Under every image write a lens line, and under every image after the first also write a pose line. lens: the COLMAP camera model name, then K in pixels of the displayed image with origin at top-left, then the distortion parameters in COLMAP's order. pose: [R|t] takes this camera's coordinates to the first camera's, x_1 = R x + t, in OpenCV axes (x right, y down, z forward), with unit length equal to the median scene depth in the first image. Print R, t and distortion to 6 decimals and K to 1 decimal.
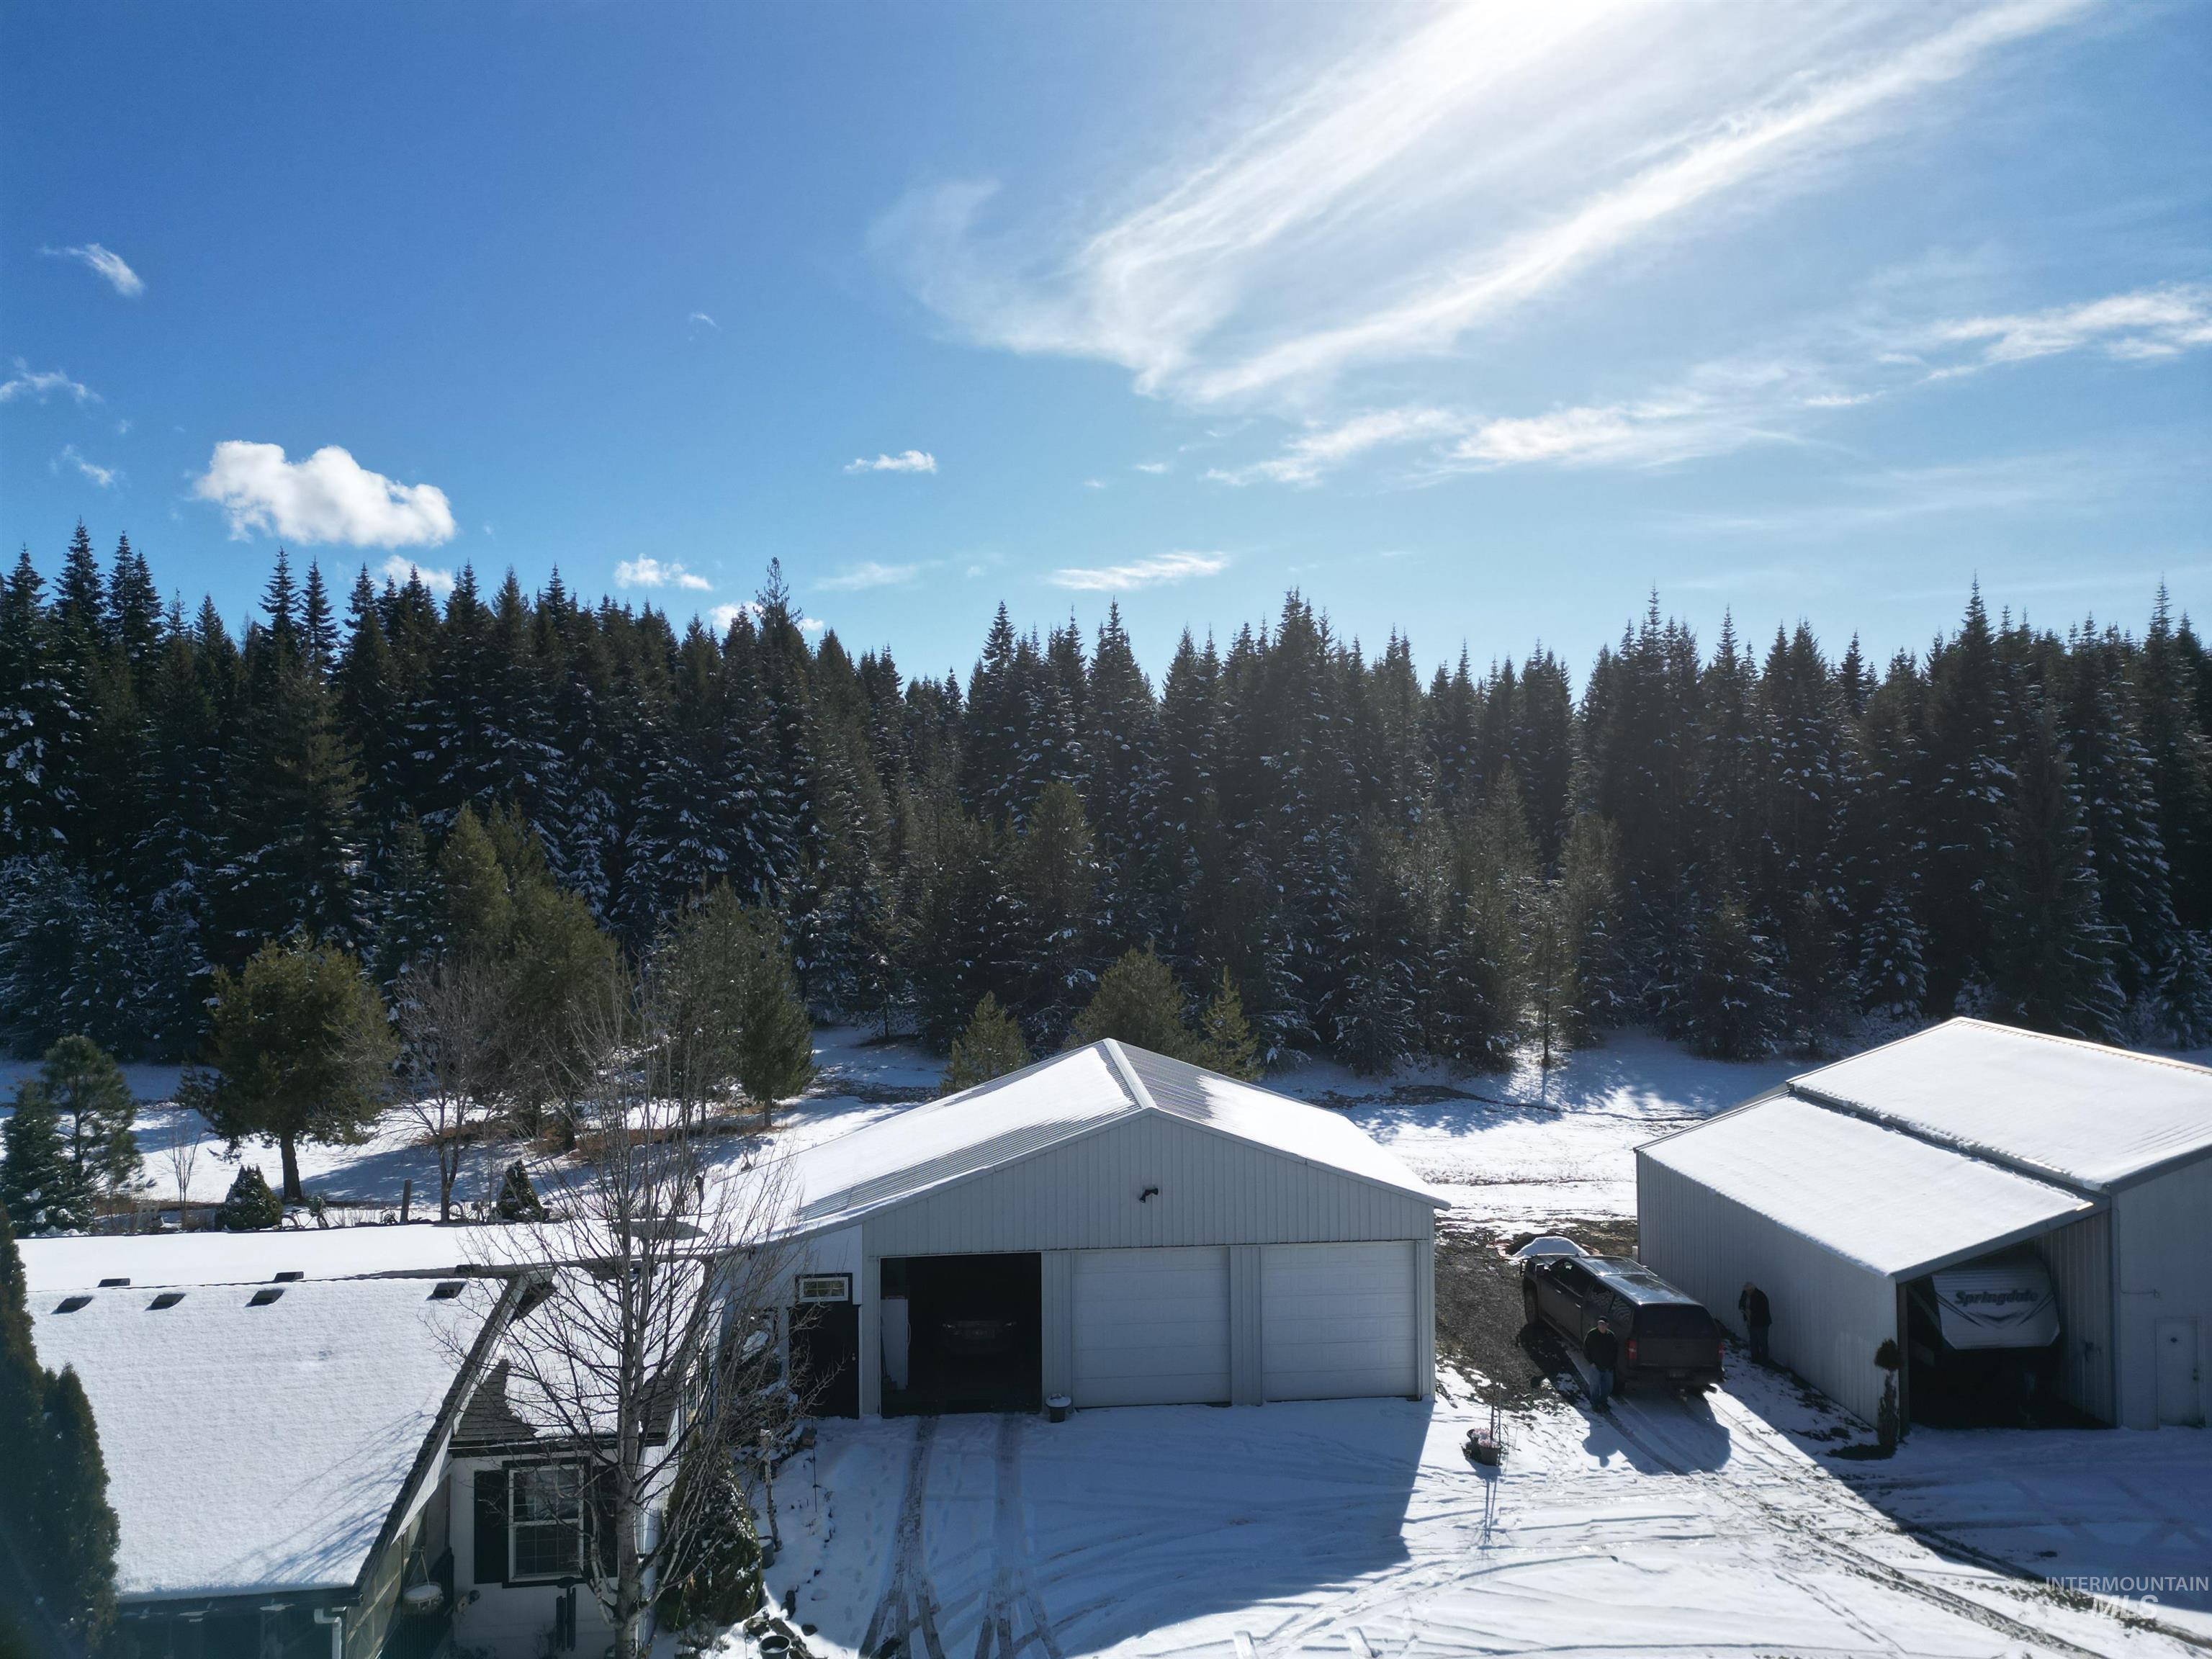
lens RADIAL K [[1532.6, 0, 1103.2], [0, 1532.6, 818.3], [0, 0, 1]] dist [0.080252, -0.070539]
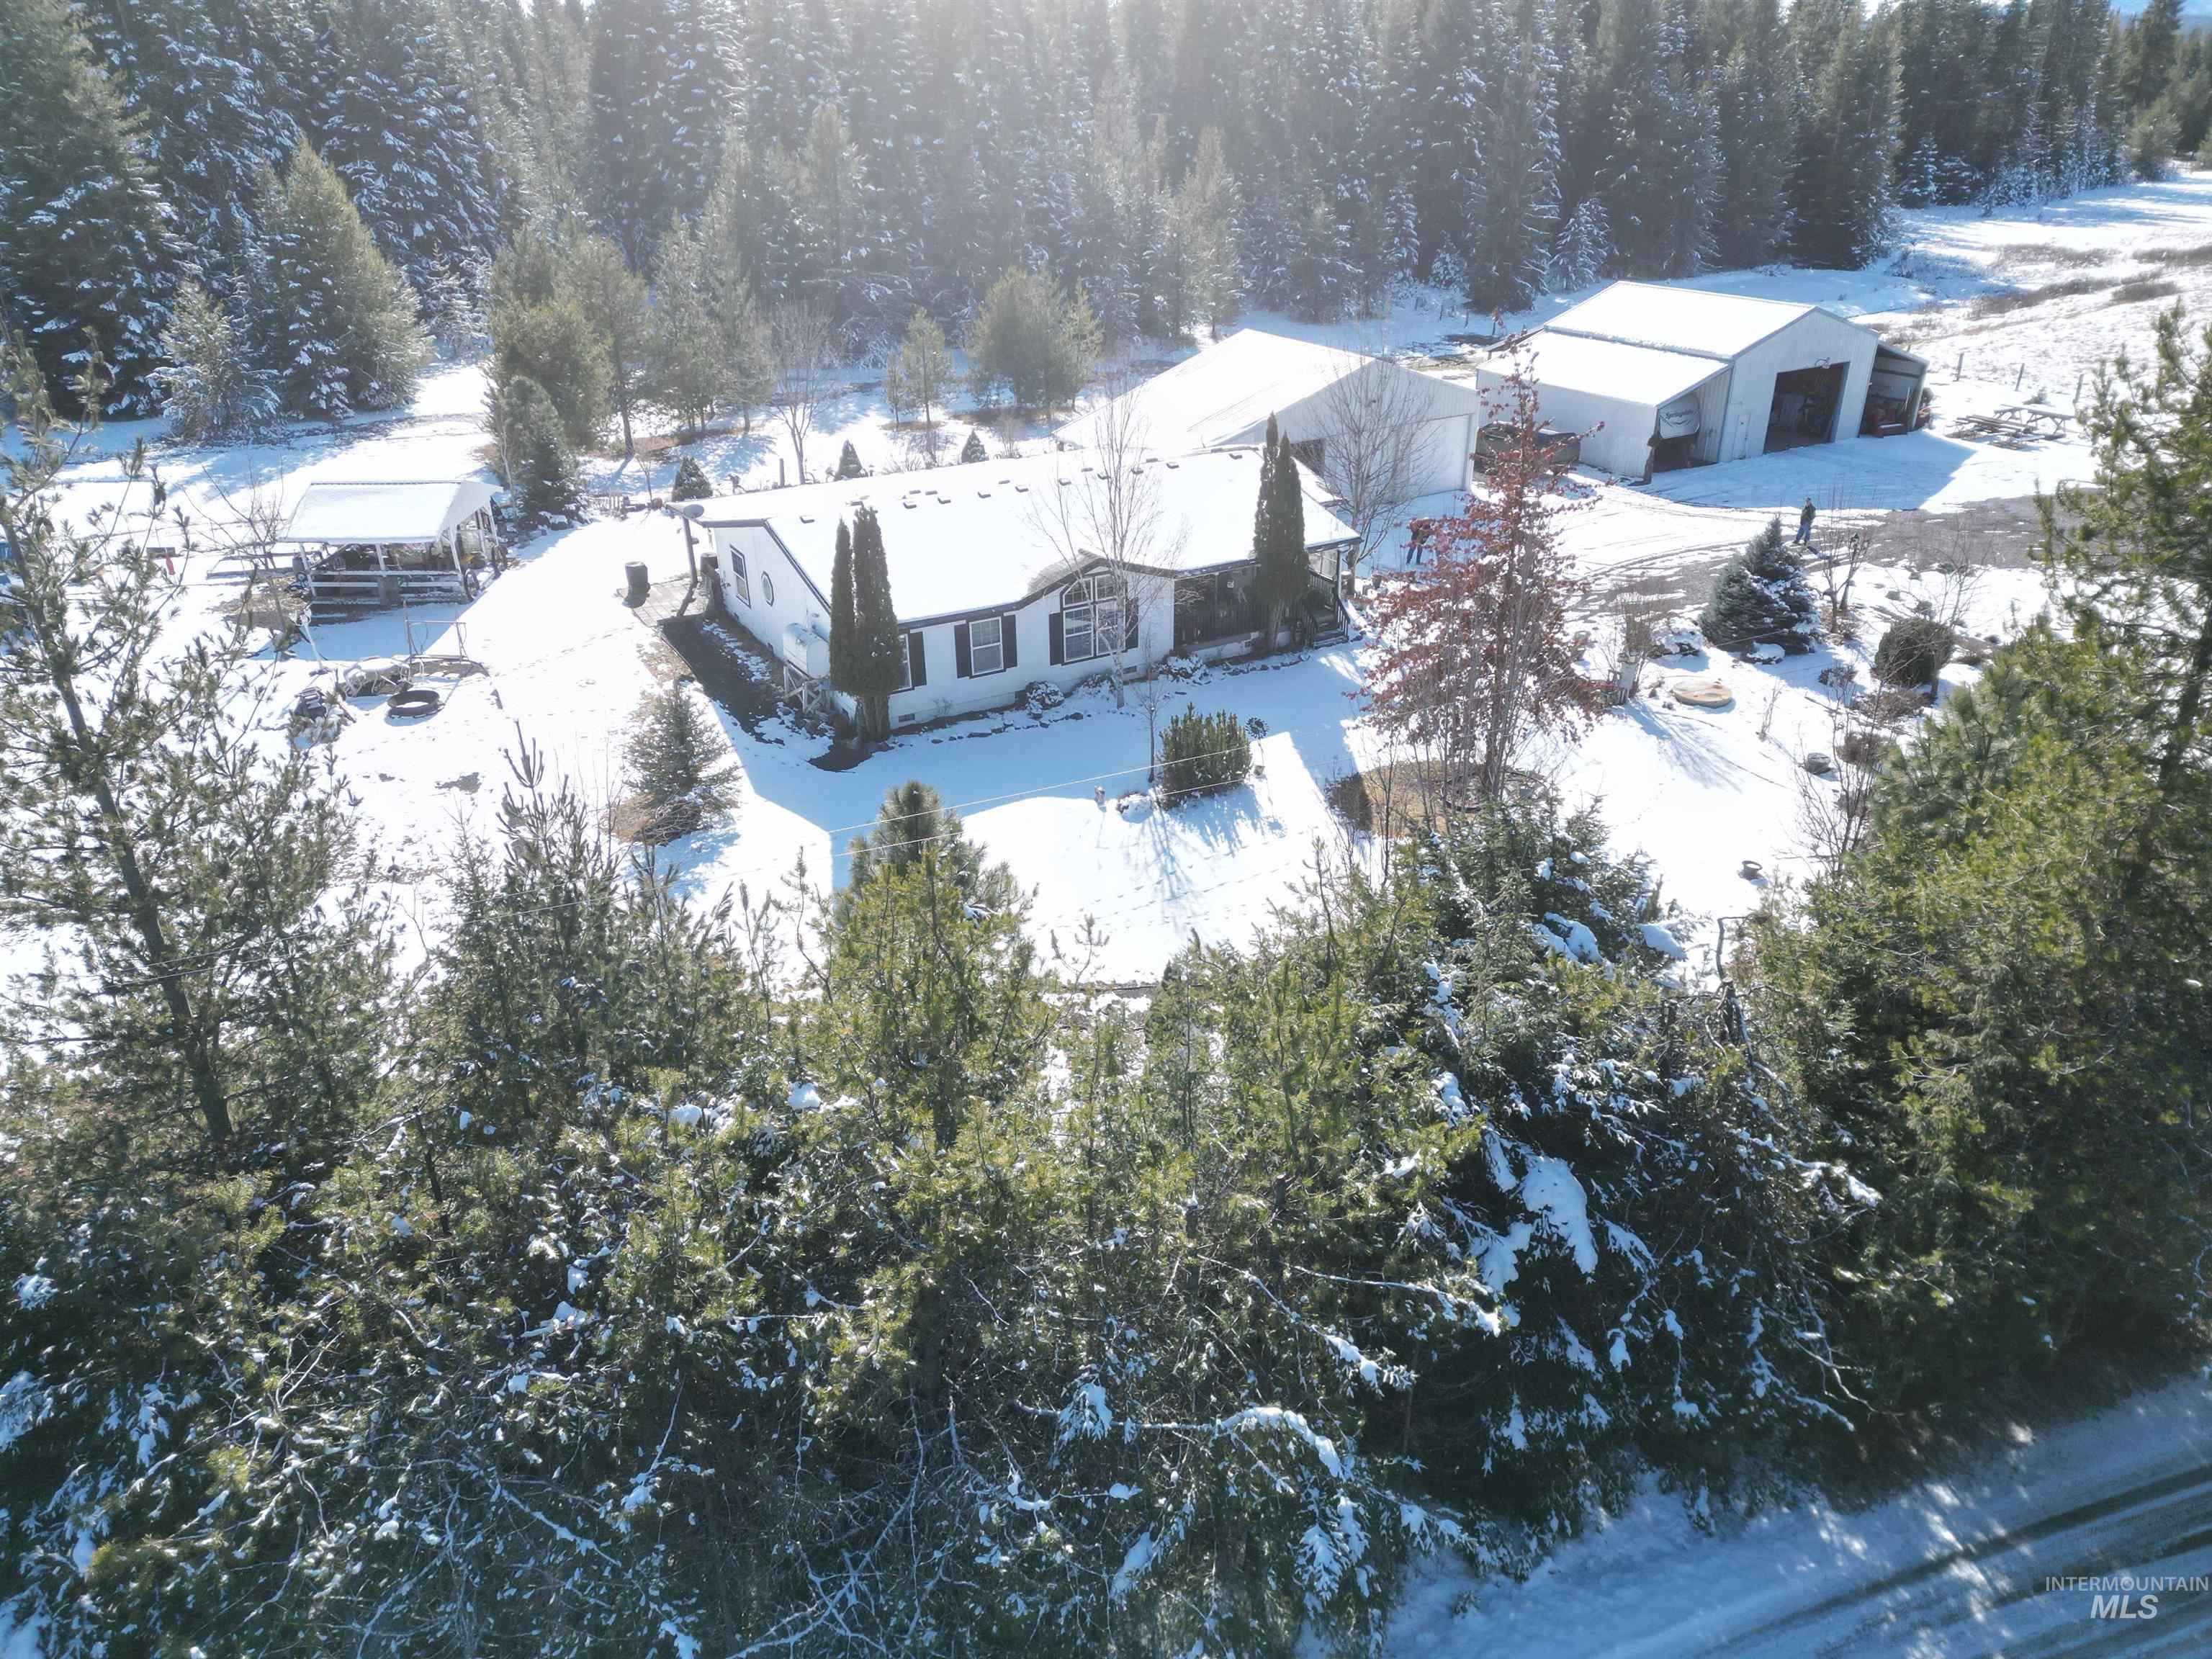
lens RADIAL K [[1532.6, 0, 1105.9], [0, 1532.6, 823.9], [0, 0, 1]] dist [0.080252, -0.070539]
pose [[0.908450, -0.188904, 0.372873, -0.367822], [0.008115, 0.899855, 0.436113, -0.046649], [-0.417915, -0.393161, 0.819007, -0.232714]]
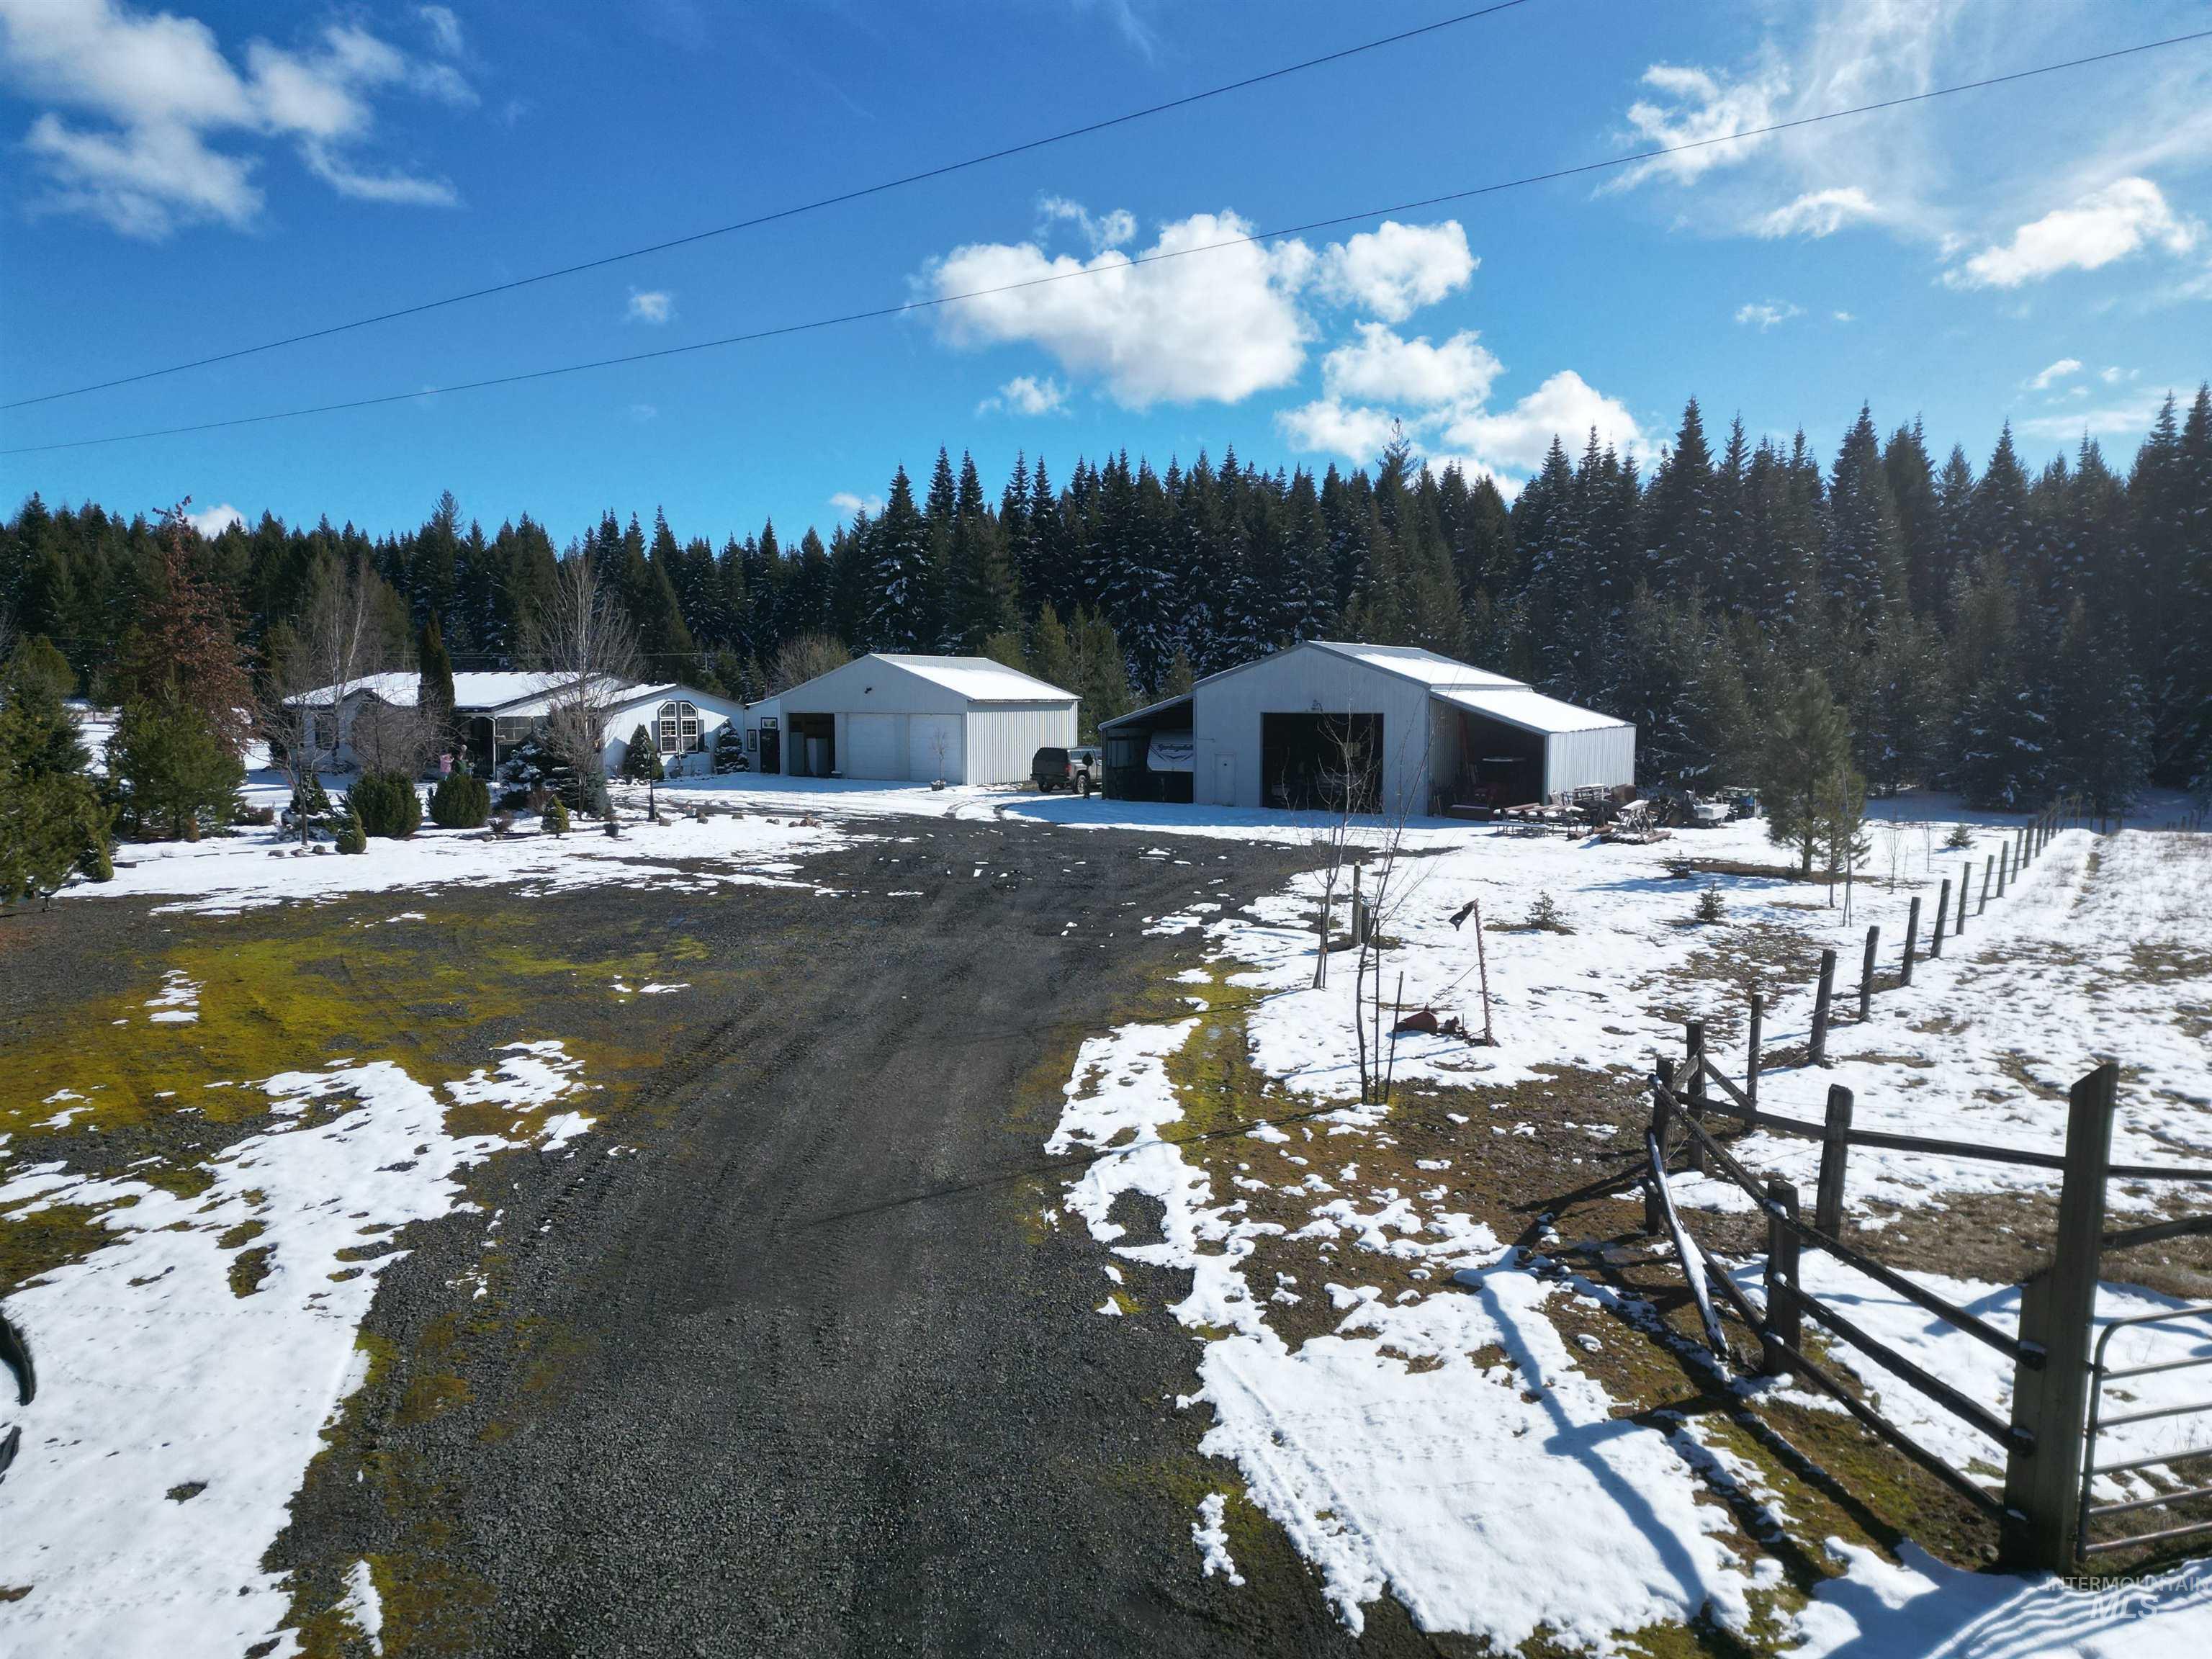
lens RADIAL K [[1532.6, 0, 1106.3], [0, 1532.6, 825.2], [0, 0, 1]] dist [0.080252, -0.070539]
pose [[0.790203, 0.060235, -0.609878, 0.568223], [-0.010524, 0.996345, 0.084769, 0.079507], [0.612755, -0.060566, 0.787949, -0.206078]]
